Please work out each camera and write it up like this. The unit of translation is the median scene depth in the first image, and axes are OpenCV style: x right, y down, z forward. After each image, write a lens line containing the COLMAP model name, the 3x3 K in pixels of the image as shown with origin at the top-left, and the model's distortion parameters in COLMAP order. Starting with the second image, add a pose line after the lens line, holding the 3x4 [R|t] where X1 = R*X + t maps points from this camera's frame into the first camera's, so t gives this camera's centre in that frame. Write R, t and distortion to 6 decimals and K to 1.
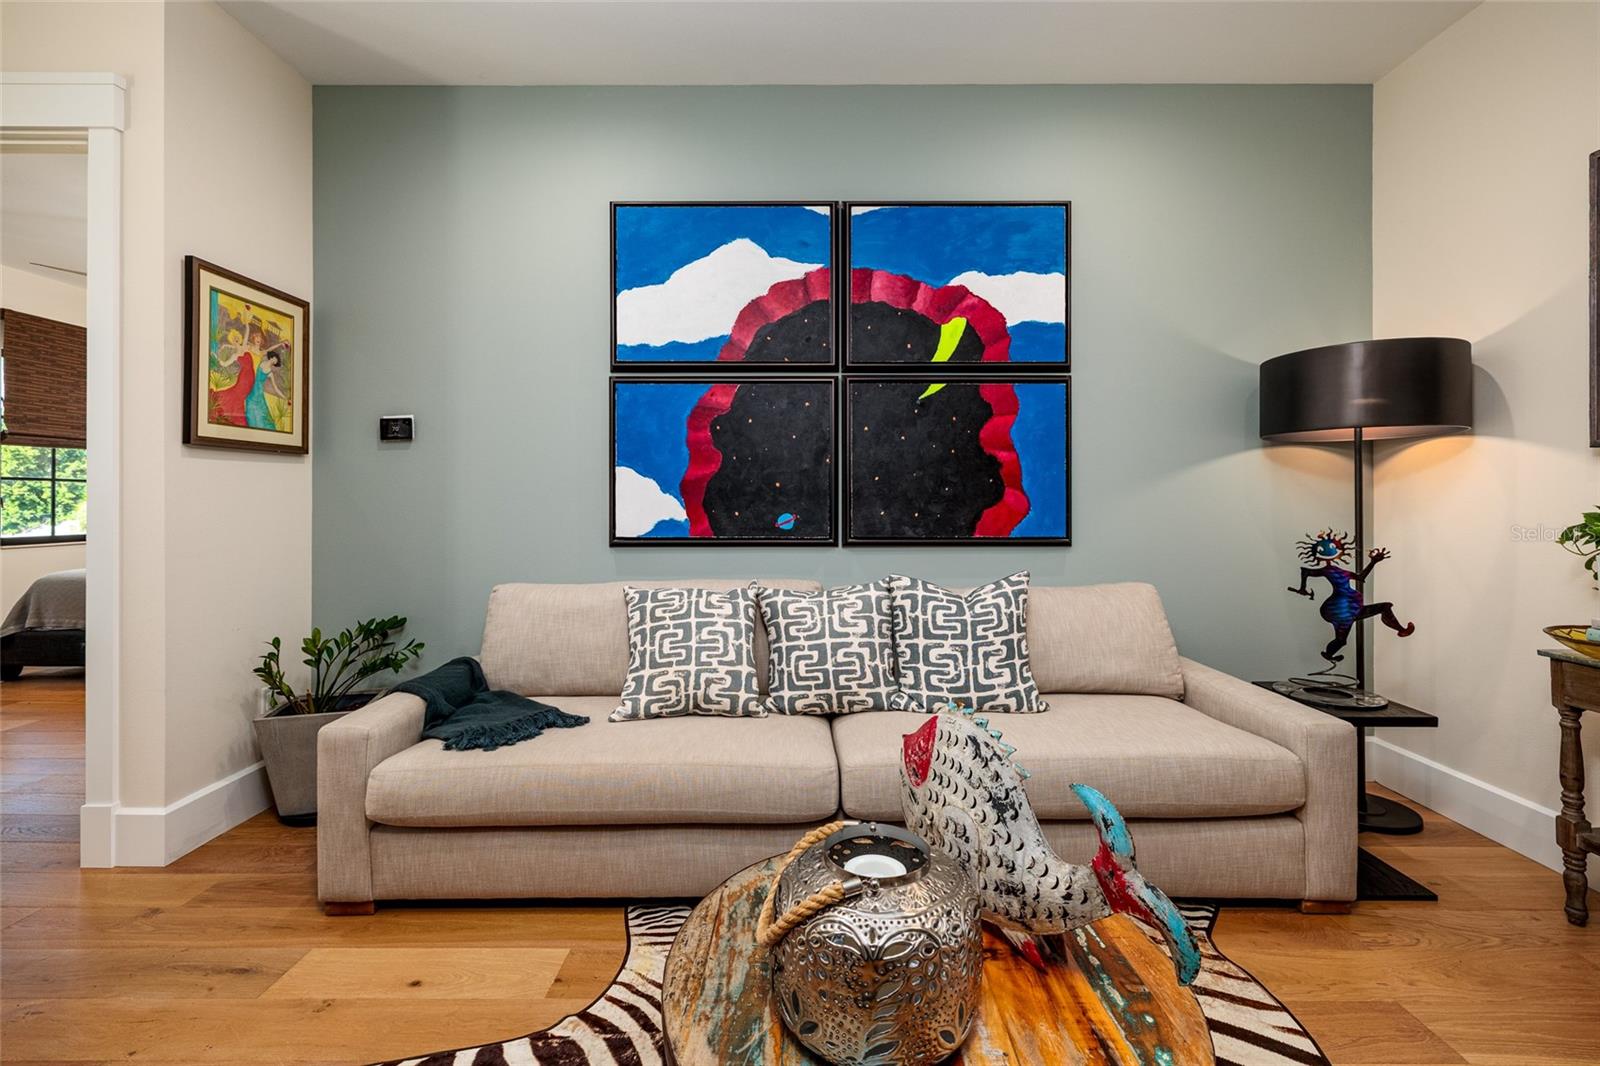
lens RADIAL K [[686.4, 0, 792.7], [0, 686.4, 498.8], [0, 0, 1]] dist [0.004081, 0.000450]
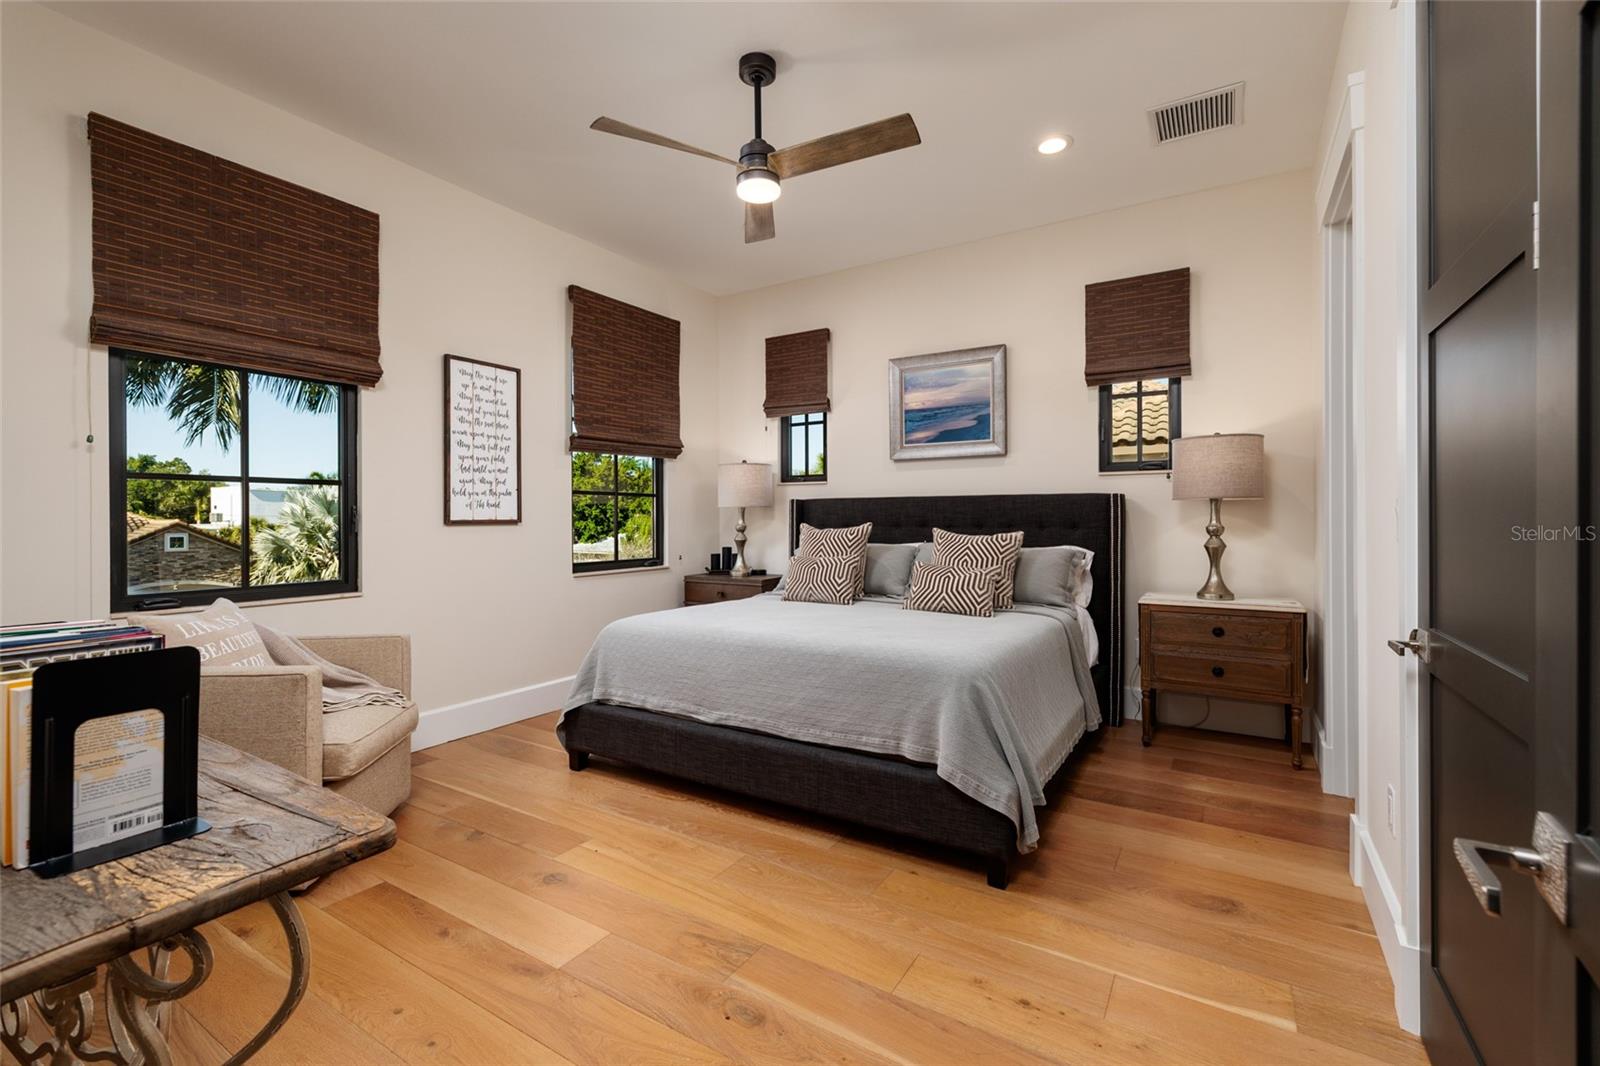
lens RADIAL K [[686.4, 0, 804.6], [0, 686.4, 522.3], [0, 0, 1]] dist [0.004081, 0.000450]
pose [[0.854280, -0.001380, -0.519811, -0.379235], [0.006750, 0.999942, 0.008438, 0.001336], [0.519769, -0.010717, 0.854240, 0.348108]]
